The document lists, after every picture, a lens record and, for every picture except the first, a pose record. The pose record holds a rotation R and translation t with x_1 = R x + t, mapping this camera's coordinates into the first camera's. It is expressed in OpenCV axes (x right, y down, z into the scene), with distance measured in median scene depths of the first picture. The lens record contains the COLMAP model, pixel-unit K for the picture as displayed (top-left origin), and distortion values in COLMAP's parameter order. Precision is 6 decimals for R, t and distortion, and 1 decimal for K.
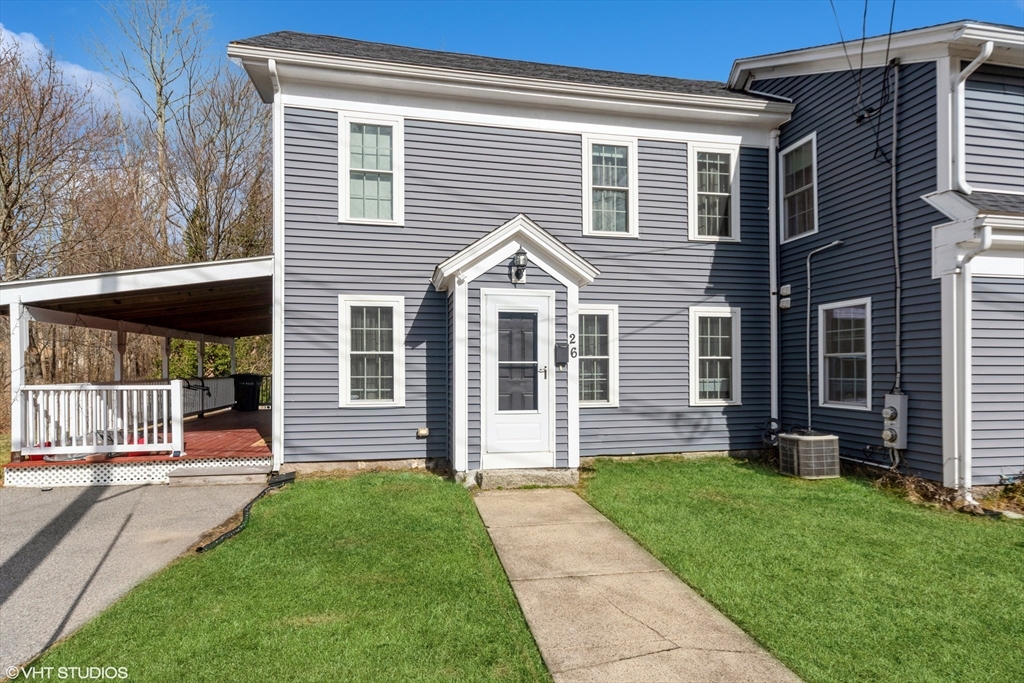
lens RADIAL K [[535.7, 0, 514.0], [0, 535.7, 347.5], [0, 0, 1]] dist [0.023522, 0.001673]
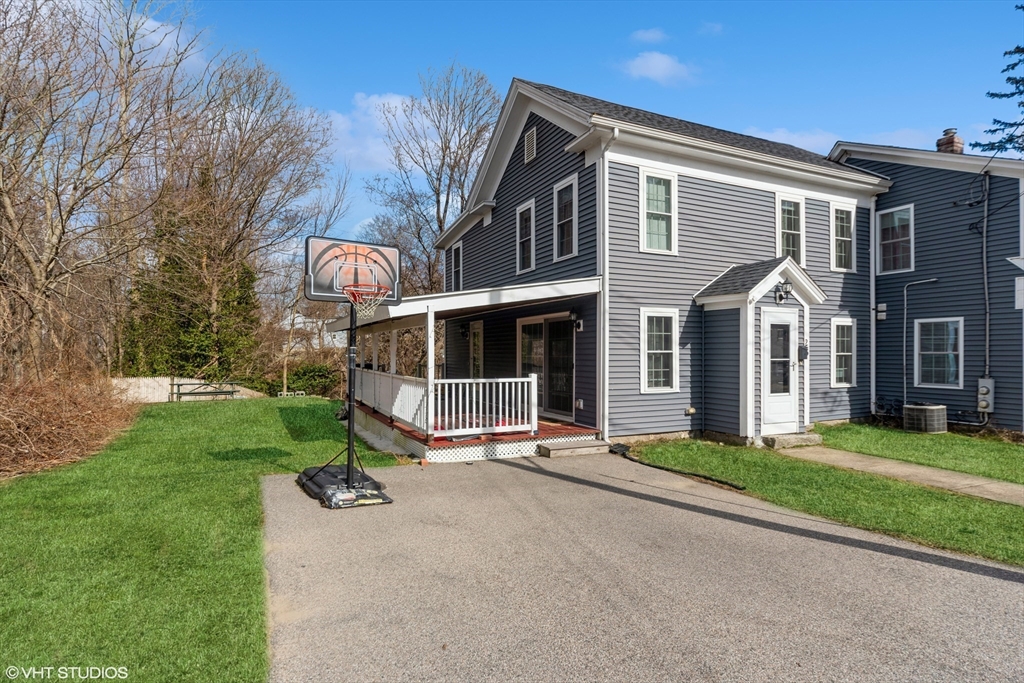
lens RADIAL K [[535.7, 0, 458.1], [0, 535.7, 338.4], [0, 0, 1]] dist [0.023522, 0.001673]
pose [[0.969310, 0.004159, 0.245805, -1.063244], [-0.006394, 0.999945, 0.008296, -0.030626], [-0.245757, -0.009613, 0.969284, -0.157869]]
